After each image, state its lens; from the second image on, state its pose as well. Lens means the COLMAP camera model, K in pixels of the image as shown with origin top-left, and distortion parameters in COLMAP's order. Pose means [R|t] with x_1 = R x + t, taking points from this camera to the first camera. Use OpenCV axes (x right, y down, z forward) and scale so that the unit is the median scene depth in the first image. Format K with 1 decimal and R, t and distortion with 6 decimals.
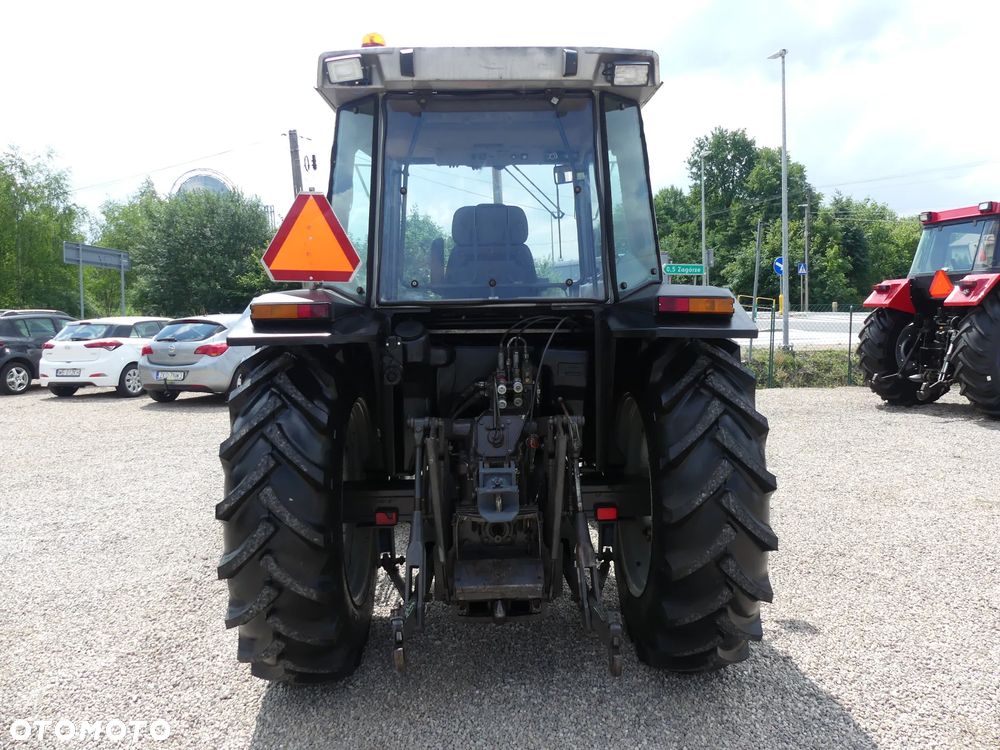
lens RADIAL K [[736.4, 0, 497.3], [0, 736.4, 377.9], [0, 0, 1]] dist [-0.009671, -0.002085]
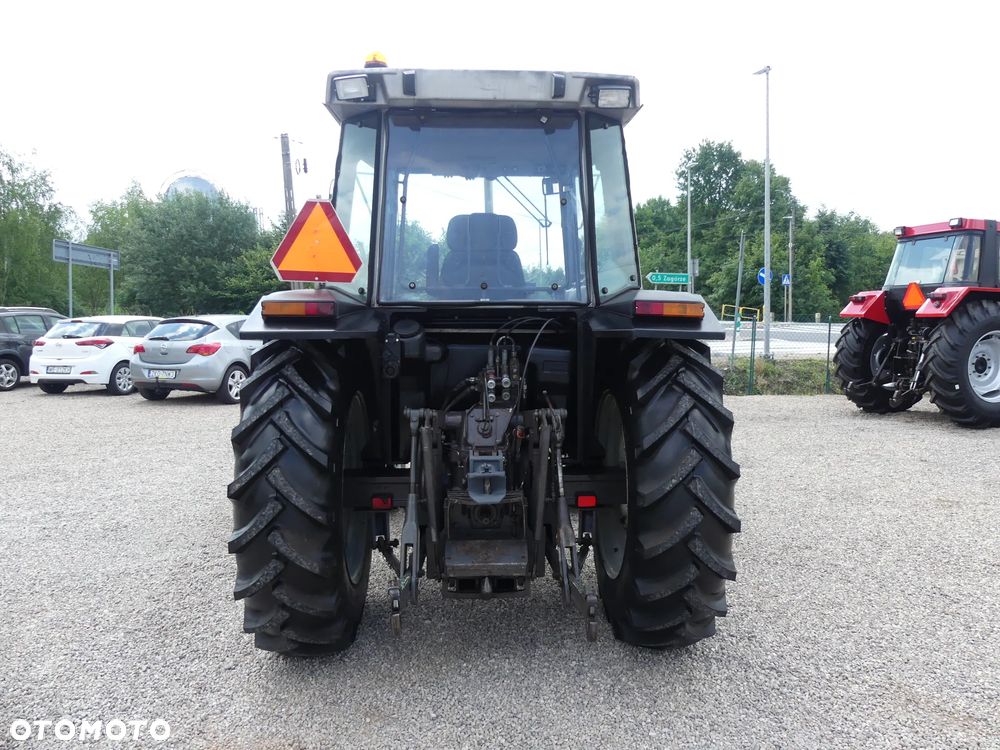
lens RADIAL K [[747.4, 0, 499.6], [0, 747.4, 378.0], [0, 0, 1]] dist [-0.003446, -0.000550]
pose [[0.999655, 0.013851, 0.022327, -0.006323], [-0.013612, 0.999848, -0.010851, 0.018165], [-0.022474, 0.010544, 0.999692, -0.099411]]
